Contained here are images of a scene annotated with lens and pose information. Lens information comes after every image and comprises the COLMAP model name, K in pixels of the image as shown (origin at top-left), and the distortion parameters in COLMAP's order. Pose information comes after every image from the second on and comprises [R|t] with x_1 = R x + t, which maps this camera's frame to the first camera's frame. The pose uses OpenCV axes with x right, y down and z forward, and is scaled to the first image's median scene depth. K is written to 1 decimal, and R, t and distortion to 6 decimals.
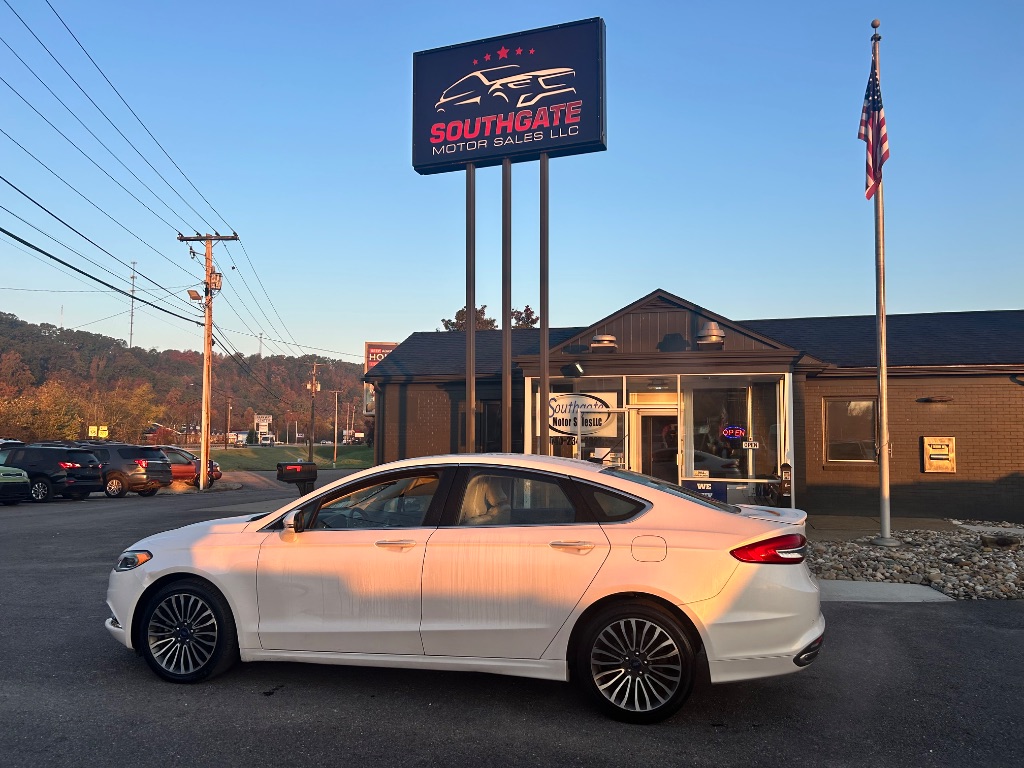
lens RADIAL K [[768.6, 0, 507.5], [0, 768.6, 384.8], [0, 0, 1]] dist [0.034951, -0.039577]
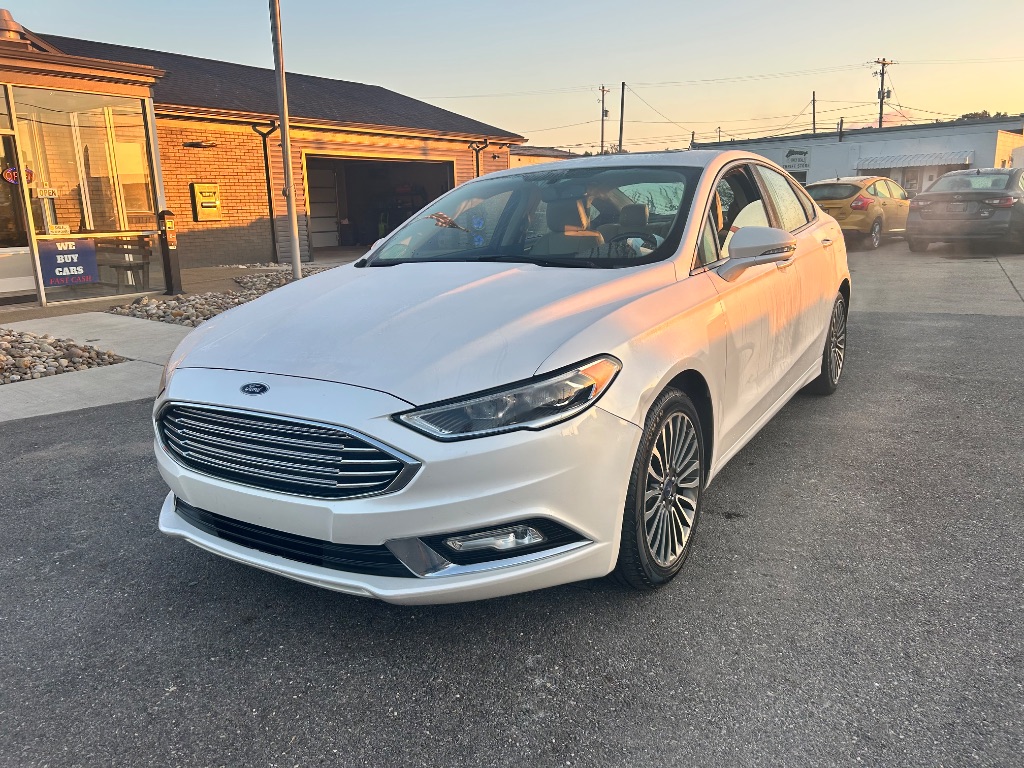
lens RADIAL K [[768.6, 0, 507.5], [0, 768.6, 384.8], [0, 0, 1]] dist [0.034951, -0.039577]
pose [[0.329558, -0.231788, 0.915241, -0.324227], [-0.044422, 0.964516, 0.260262, 0.046647], [-0.943090, -0.126429, 0.307568, 0.344186]]
